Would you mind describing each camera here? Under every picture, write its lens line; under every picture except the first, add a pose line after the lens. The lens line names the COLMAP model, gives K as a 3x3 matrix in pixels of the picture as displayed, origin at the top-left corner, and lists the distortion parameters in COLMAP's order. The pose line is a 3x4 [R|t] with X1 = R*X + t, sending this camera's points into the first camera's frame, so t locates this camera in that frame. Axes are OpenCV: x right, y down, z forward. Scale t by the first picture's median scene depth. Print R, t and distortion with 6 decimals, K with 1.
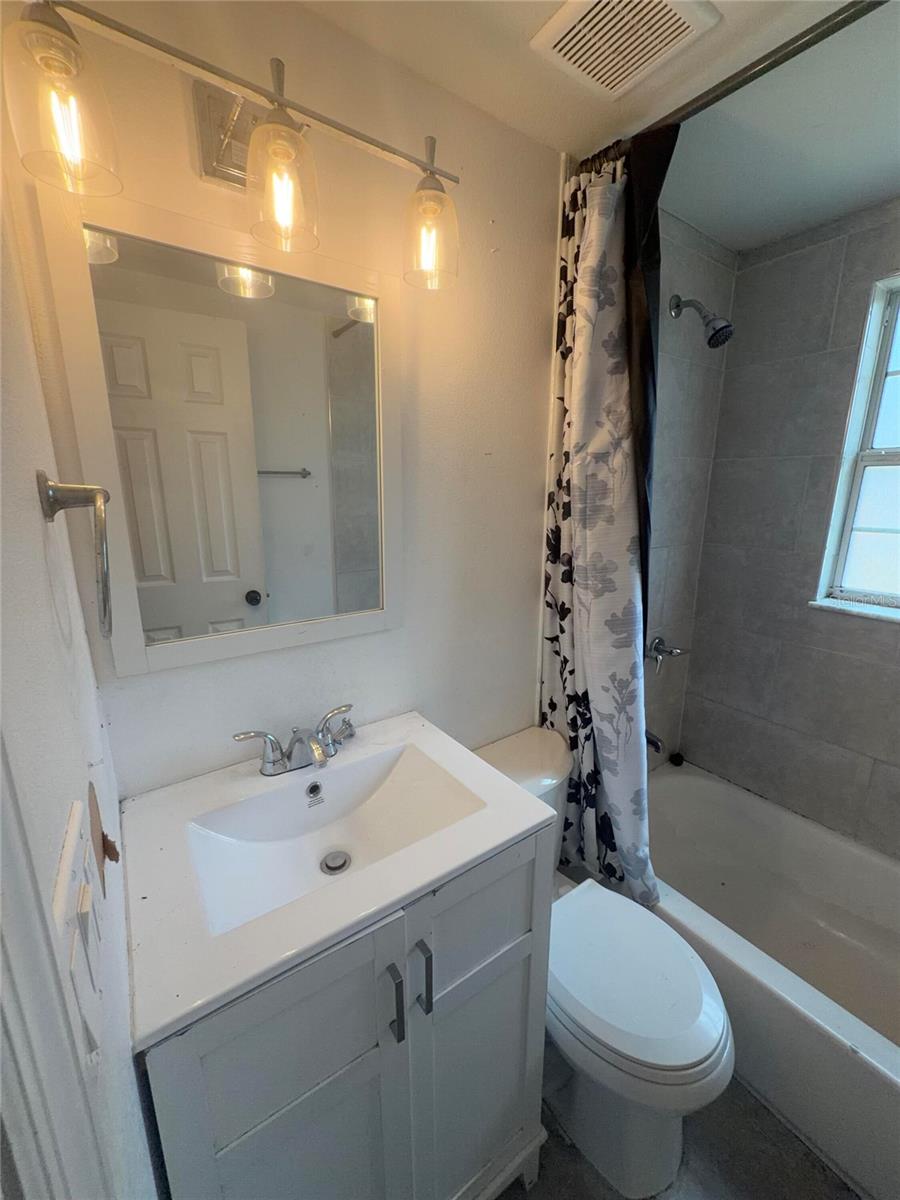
lens RADIAL K [[476.4, 0, 453.5], [0, 476.4, 600.6], [0, 0, 1]] dist [-0.000787, 0.000695]
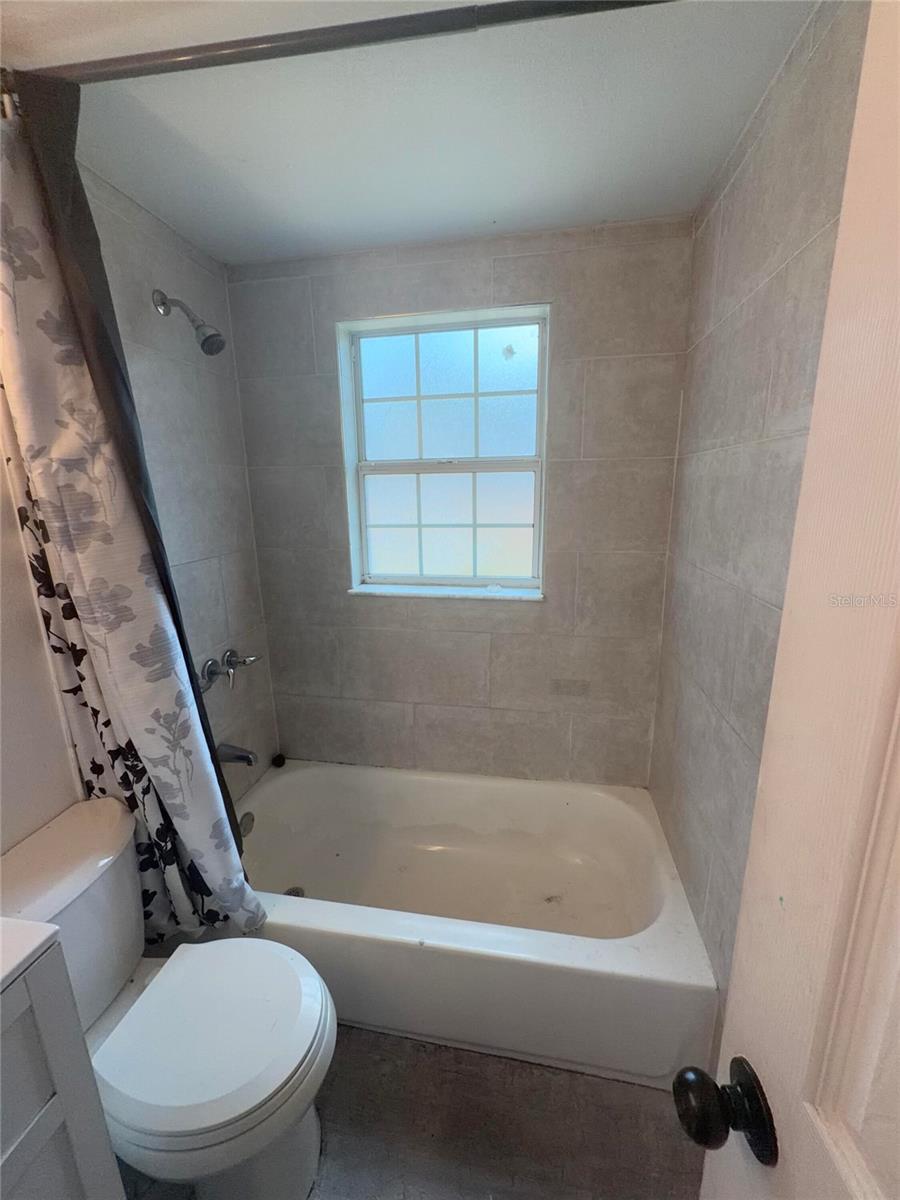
lens RADIAL K [[476.4, 0, 450.6], [0, 476.4, 600.6], [0, 0, 1]] dist [-0.000787, 0.000695]
pose [[0.709709, -0.175962, 0.682166, 0.147568], [0.179352, 0.981529, 0.066587, -0.006878], [-0.681282, 0.075090, 0.728159, -0.022394]]
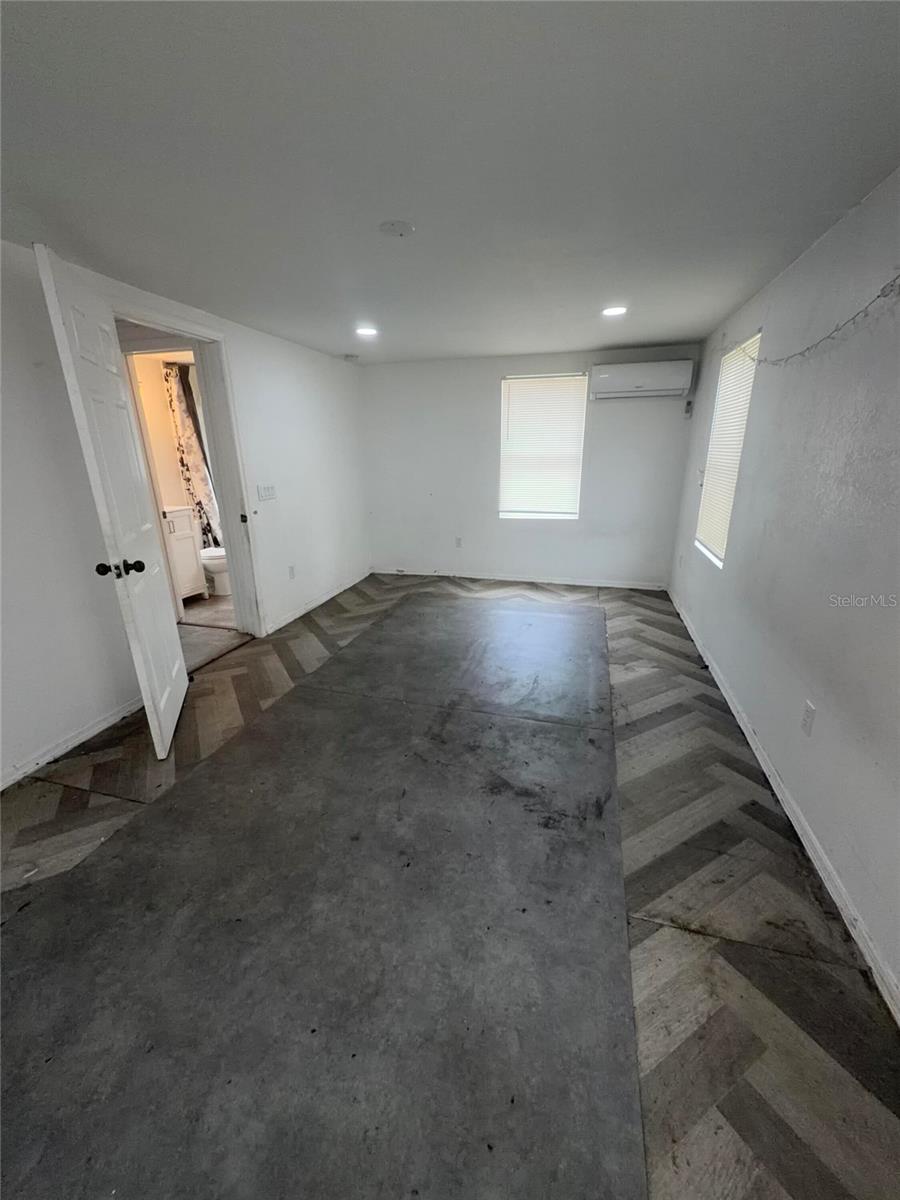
lens RADIAL K [[476.4, 0, 447.2], [0, 476.4, 598.7], [0, 0, 1]] dist [-0.000787, 0.000695]
pose [[0.777798, -0.206366, 0.593669, -0.601880], [0.160727, 0.978460, 0.129547, 0.777038], [-0.607616, -0.005342, 0.794213, -3.195230]]
